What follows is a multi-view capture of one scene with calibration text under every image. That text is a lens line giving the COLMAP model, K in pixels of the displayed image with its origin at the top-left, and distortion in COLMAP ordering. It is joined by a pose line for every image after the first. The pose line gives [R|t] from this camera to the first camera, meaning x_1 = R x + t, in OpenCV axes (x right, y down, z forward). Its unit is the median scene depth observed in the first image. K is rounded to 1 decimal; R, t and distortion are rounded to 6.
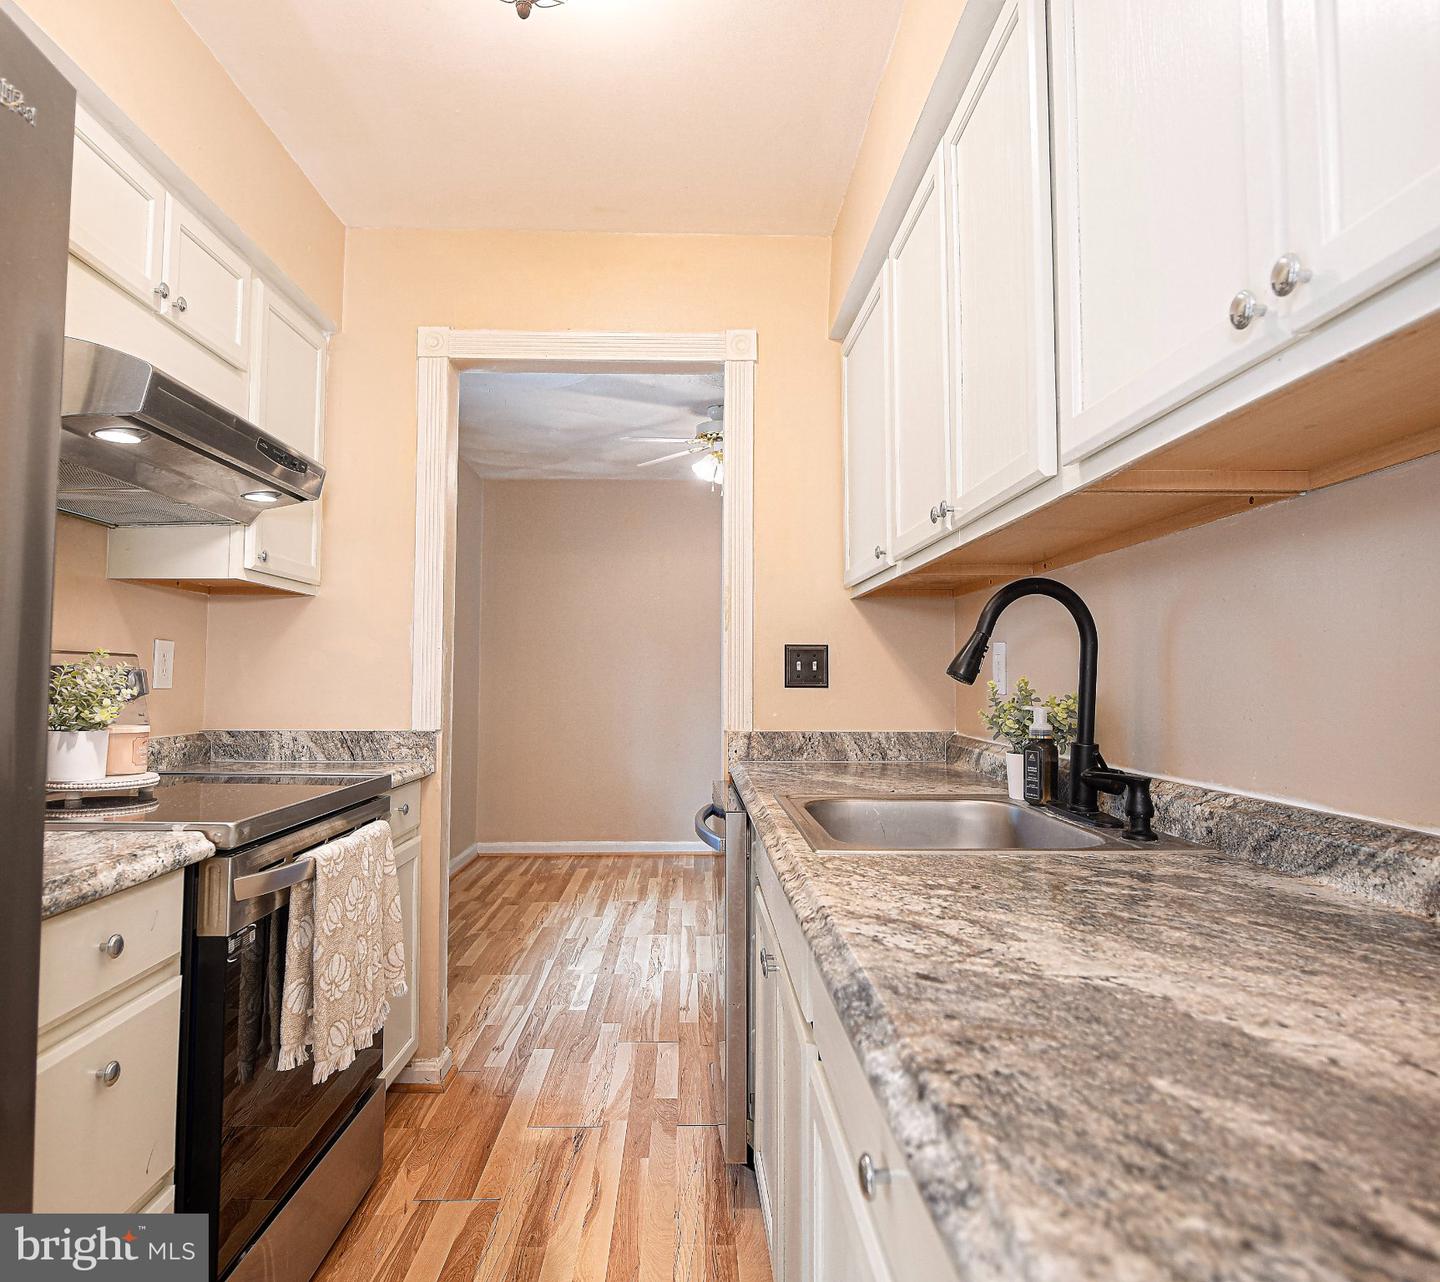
lens RADIAL K [[924.4, 0, 705.0], [0, 924.4, 635.8], [0, 0, 1]] dist [-0.008047, -0.002341]
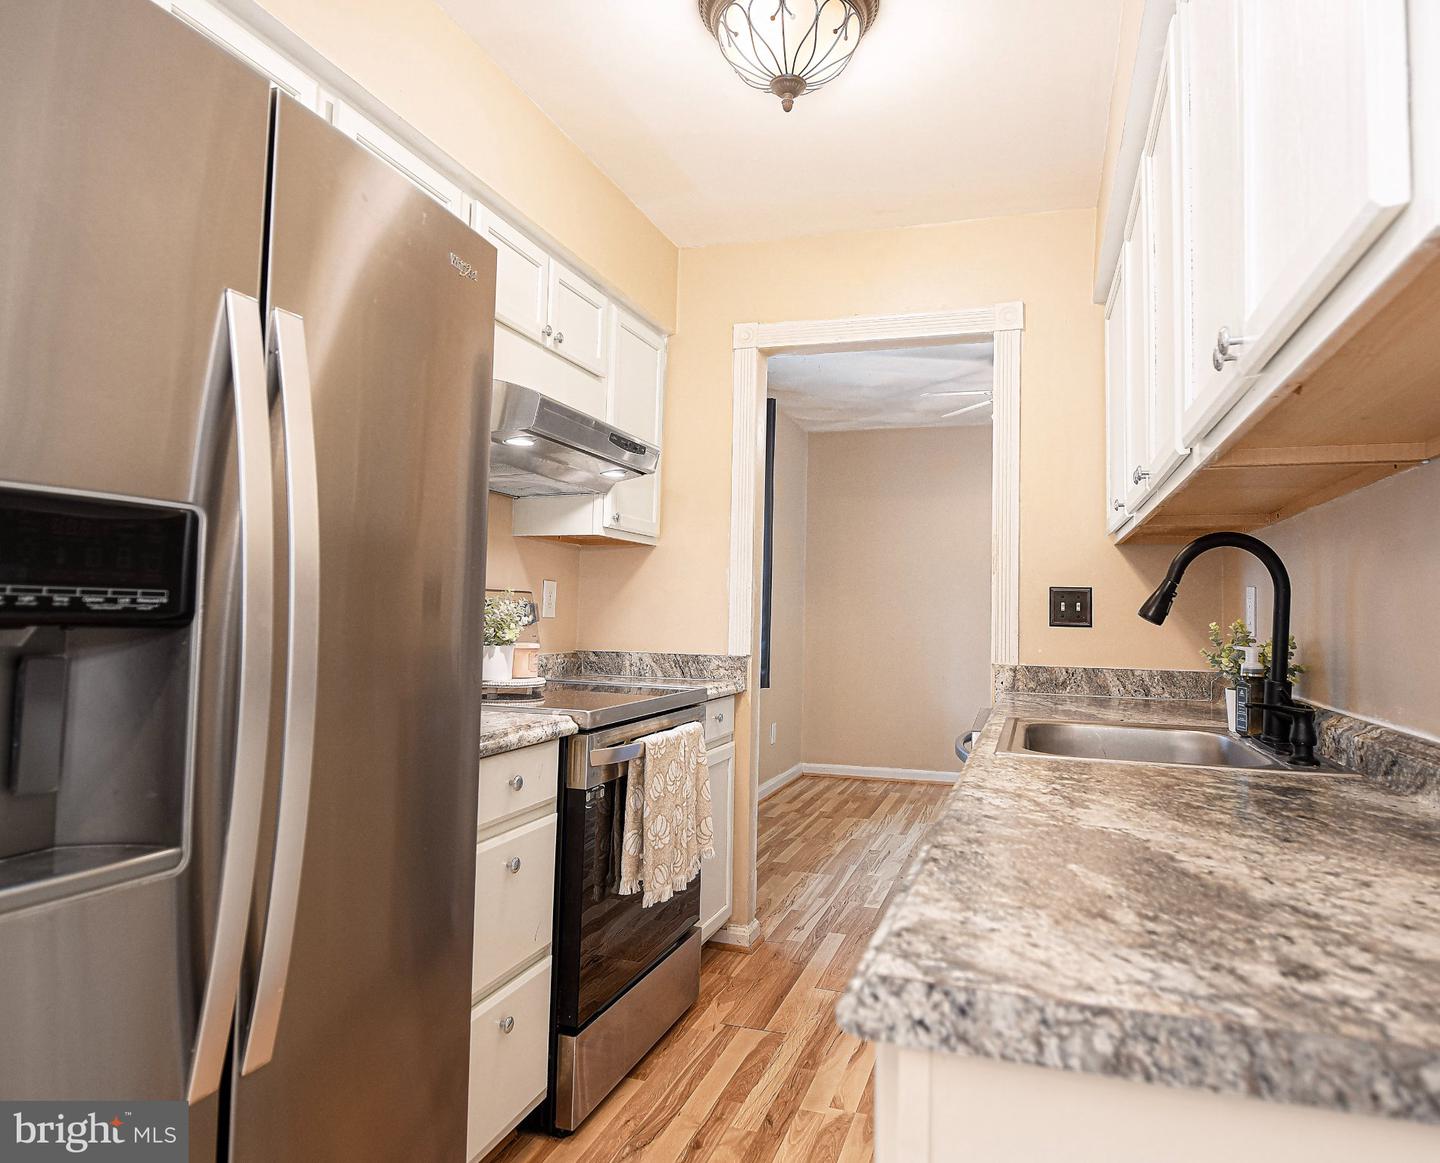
lens RADIAL K [[923.2, 0, 733.1], [0, 923.2, 570.6], [0, 0, 1]] dist [-0.004283, -0.003890]
pose [[0.943259, 0.000423, -0.332057, 0.126406], [-0.000990, 0.999998, -0.001539, -0.010161], [0.332056, 0.001780, 0.943258, -0.202463]]
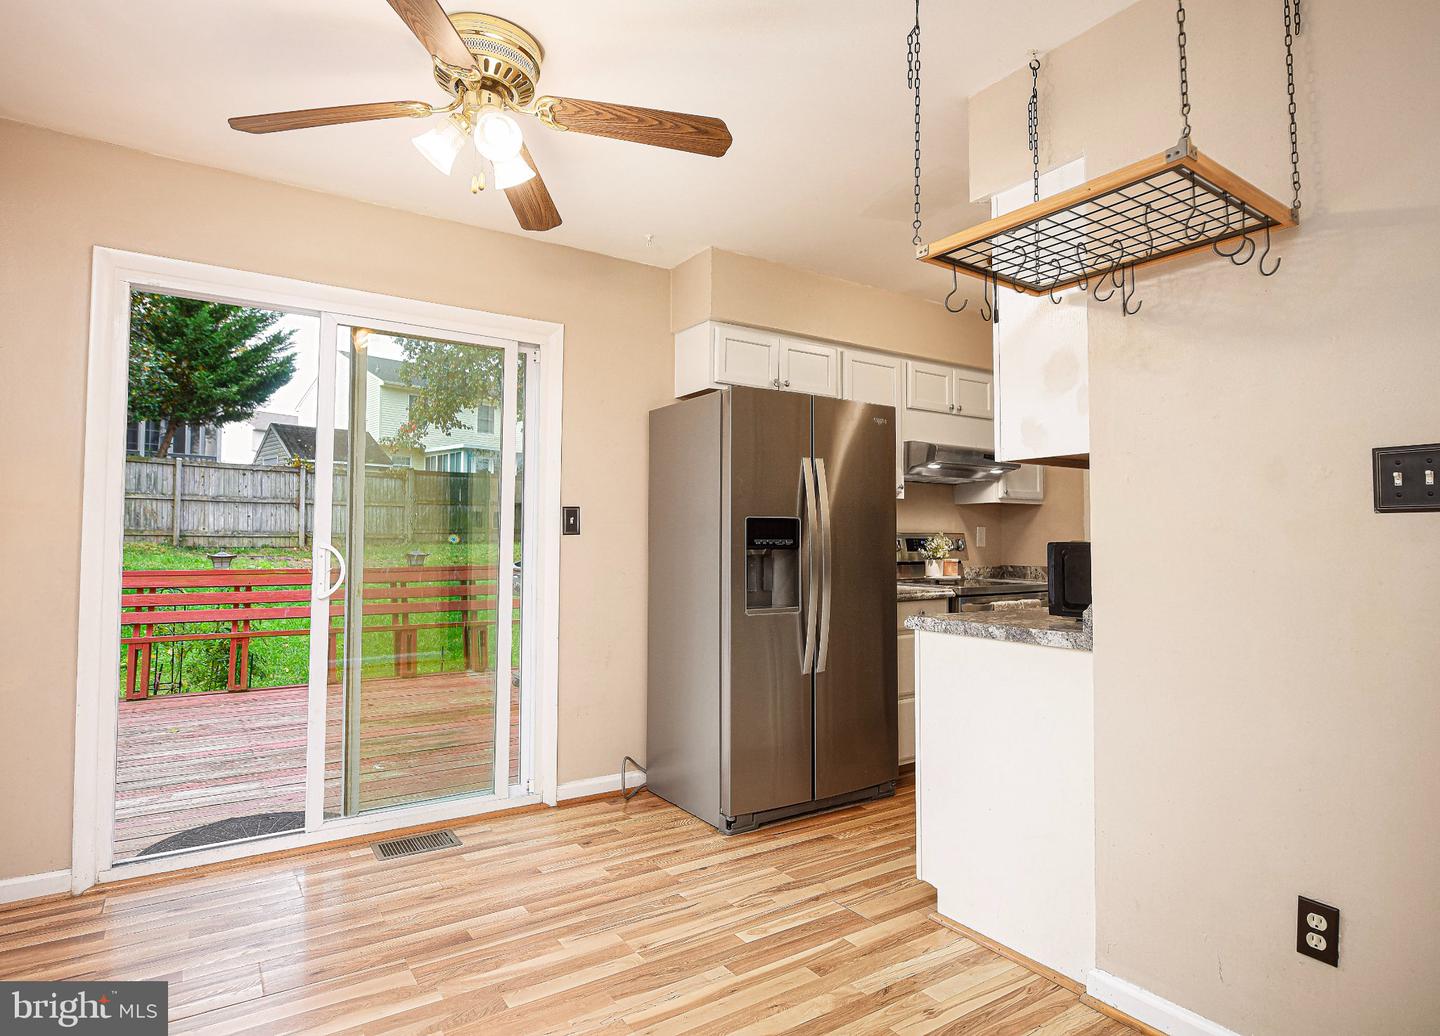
lens RADIAL K [[794.5, 0, 748.7], [0, 794.5, 510.5], [0, 0, 1]] dist [-0.020344, -0.000247]
pose [[0.560769, -0.037684, -0.827115, 0.991350], [0.042936, 0.998943, -0.016402, -0.037487], [0.826859, -0.026315, 0.561794, -0.837475]]
